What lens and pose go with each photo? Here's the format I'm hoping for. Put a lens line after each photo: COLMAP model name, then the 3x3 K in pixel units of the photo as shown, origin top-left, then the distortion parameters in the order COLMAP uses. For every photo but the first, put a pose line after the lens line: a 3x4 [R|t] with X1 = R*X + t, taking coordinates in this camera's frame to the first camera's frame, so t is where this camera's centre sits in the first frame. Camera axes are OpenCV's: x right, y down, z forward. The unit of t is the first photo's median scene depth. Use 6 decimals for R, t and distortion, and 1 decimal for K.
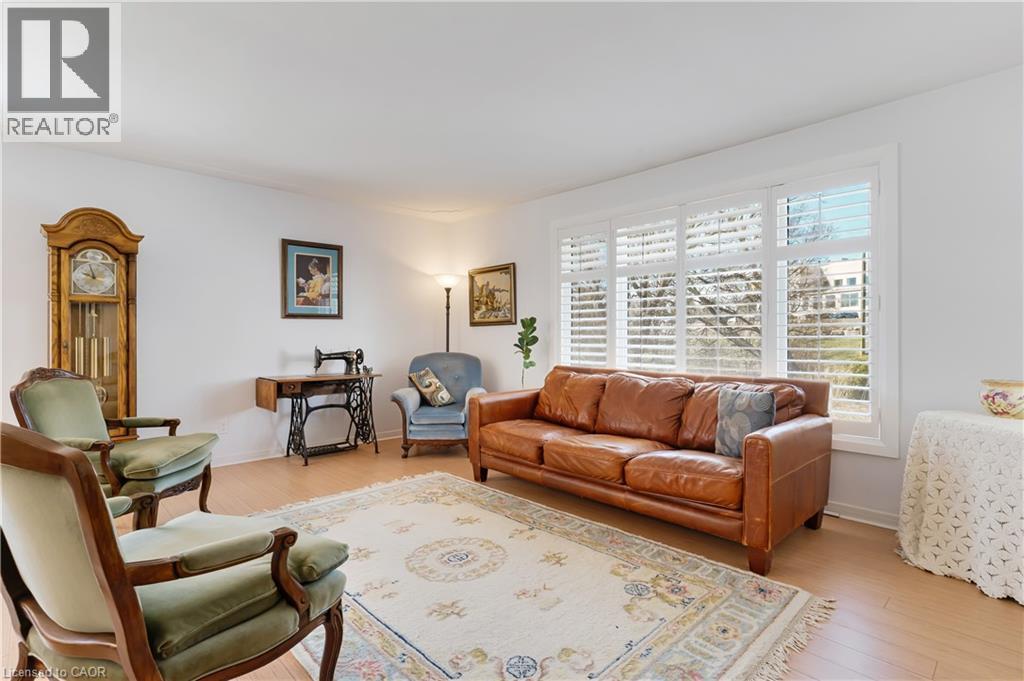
lens RADIAL K [[494.7, 0, 510.6], [0, 494.7, 338.7], [0, 0, 1]] dist [0.001401, 0.000293]
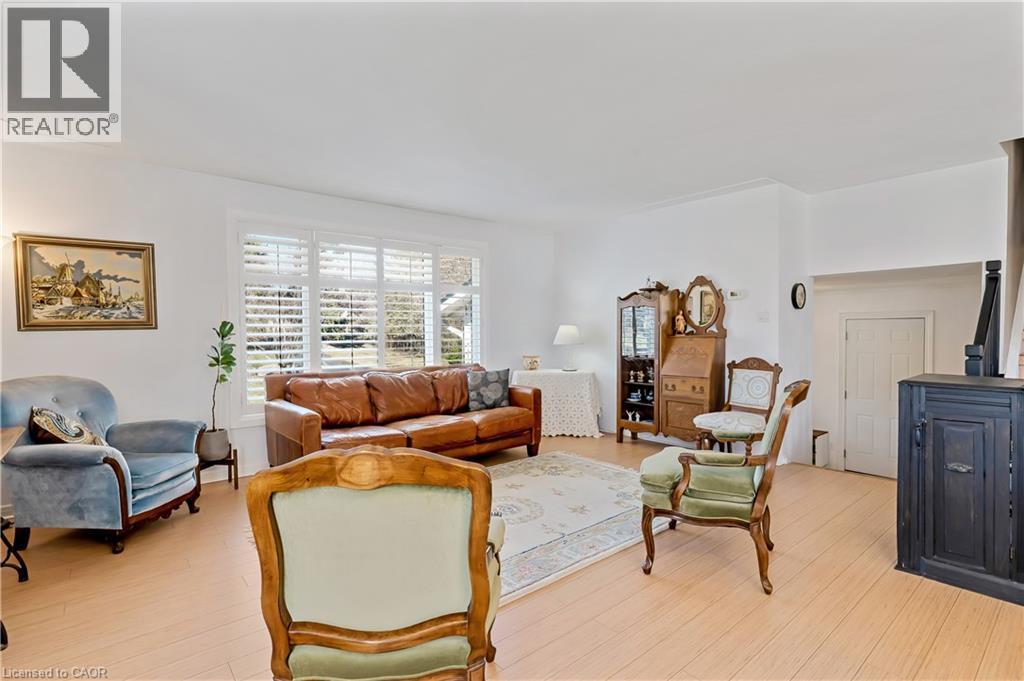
lens RADIAL K [[494.7, 0, 510.6], [0, 494.7, 339.6], [0, 0, 1]] dist [0.001401, 0.000293]
pose [[0.067116, -0.015368, 0.997627, -0.683992], [0.016330, 0.999764, 0.014302, -0.015160], [-0.997612, 0.015332, 0.067351, 0.430283]]
